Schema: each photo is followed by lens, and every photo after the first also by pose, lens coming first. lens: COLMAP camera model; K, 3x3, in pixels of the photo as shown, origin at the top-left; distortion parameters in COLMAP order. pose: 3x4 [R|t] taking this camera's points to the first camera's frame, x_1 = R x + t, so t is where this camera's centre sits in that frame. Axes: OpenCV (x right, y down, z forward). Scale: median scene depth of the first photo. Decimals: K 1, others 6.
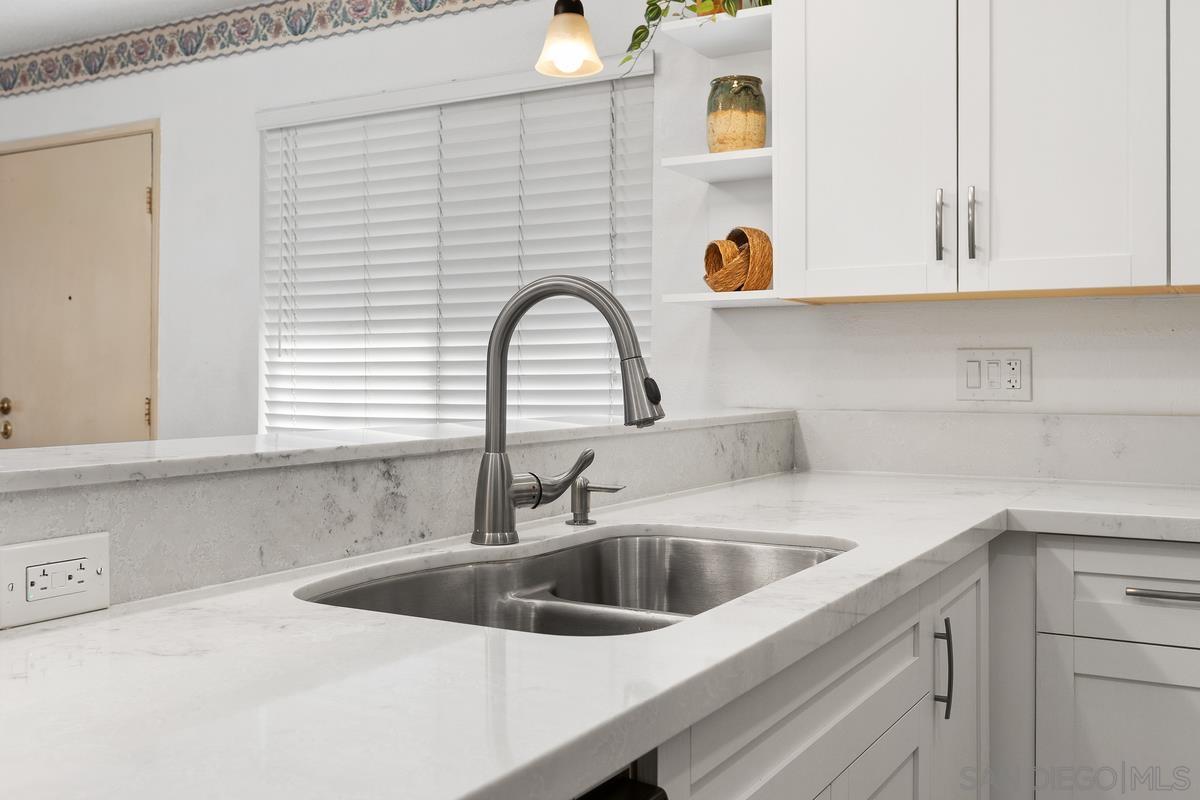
lens RADIAL K [[1203.0, 0, 596.8], [0, 1203.0, 368.6], [0, 0, 1]] dist [-0.041458, 0.085906]
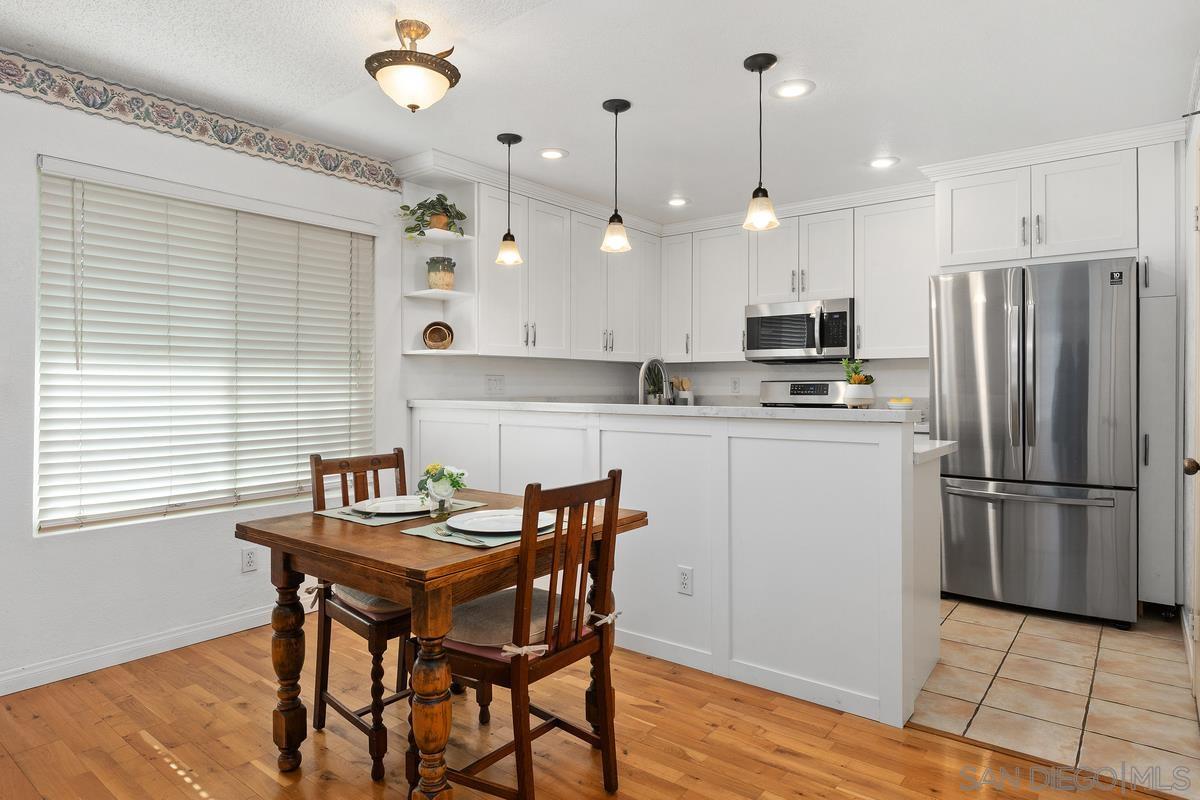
lens RADIAL K [[699.9, 0, 598.2], [0, 699.9, 386.0], [0, 0, 1]] dist [0.000414, -0.000574]
pose [[0.142100, 0.002178, 0.989850, -1.168919], [-0.003259, 0.999993, -0.001733, 0.008141], [-0.989847, -0.002980, 0.142106, 0.505753]]
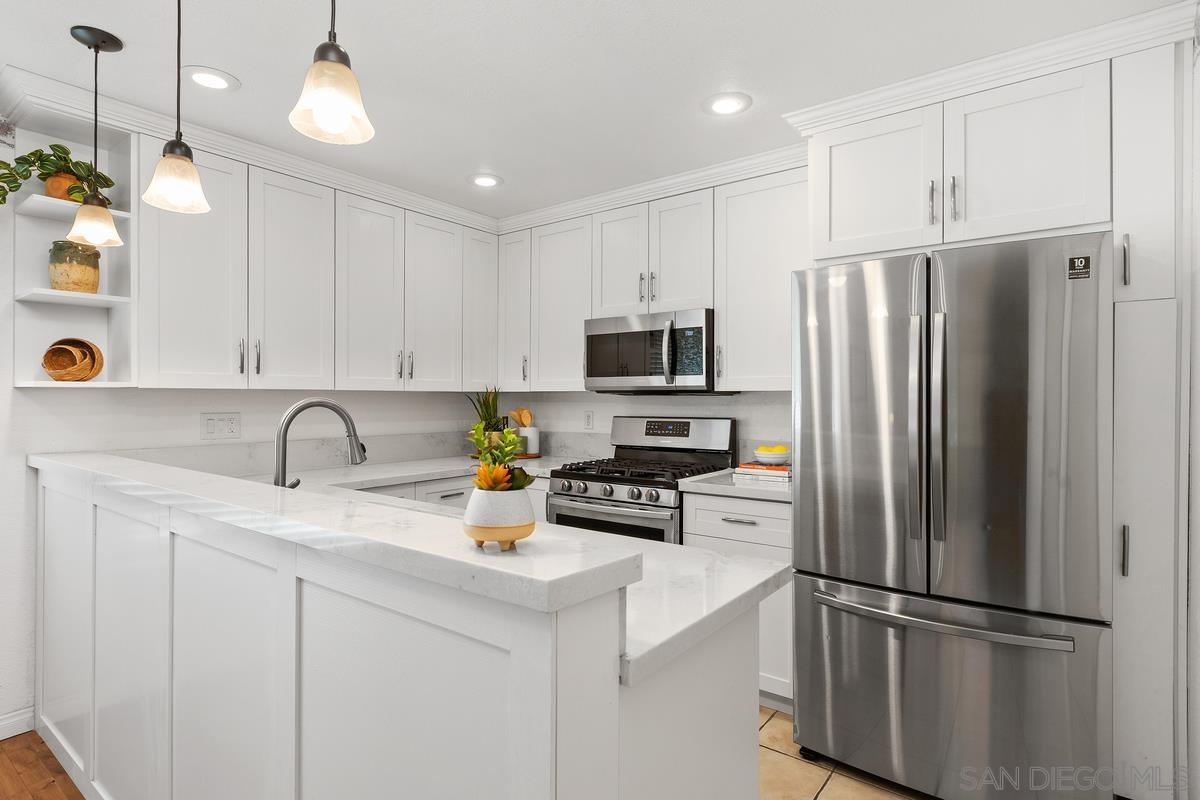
lens RADIAL K [[617.7, 0, 600.0], [0, 617.7, 400.0], [0, 0, 1]] dist [-0.000681, -0.000141]
pose [[0.123104, -0.000023, 0.992394, -0.589505], [-0.004250, 0.999991, 0.000550, -0.040900], [-0.992385, -0.004285, 0.123103, 0.228260]]
